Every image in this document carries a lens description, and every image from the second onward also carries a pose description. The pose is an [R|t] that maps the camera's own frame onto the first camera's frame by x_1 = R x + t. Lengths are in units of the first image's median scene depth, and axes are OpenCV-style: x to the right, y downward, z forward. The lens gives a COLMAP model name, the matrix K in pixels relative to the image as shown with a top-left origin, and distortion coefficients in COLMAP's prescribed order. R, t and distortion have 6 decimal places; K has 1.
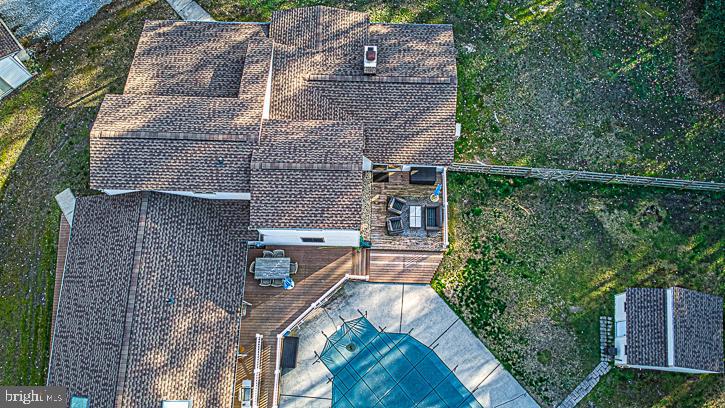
lens RADIAL K [[529.3, 0, 358.4], [0, 529.3, 208.5], [0, 0, 1]] dist [0.055185, -0.140061]
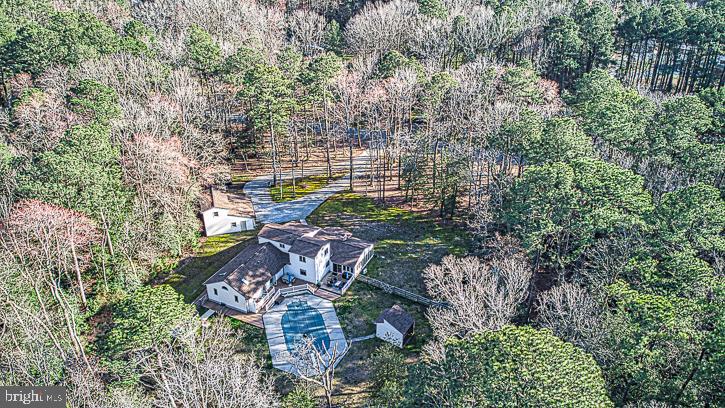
lens RADIAL K [[529.3, 0, 367.2], [0, 529.3, 202.4], [0, 0, 1]] dist [0.055185, -0.140061]
pose [[0.912705, 0.211311, -0.349740, 1.225041], [-0.398720, 0.647810, -0.649125, 1.617220], [0.089398, 0.731908, 0.675513, -1.355966]]
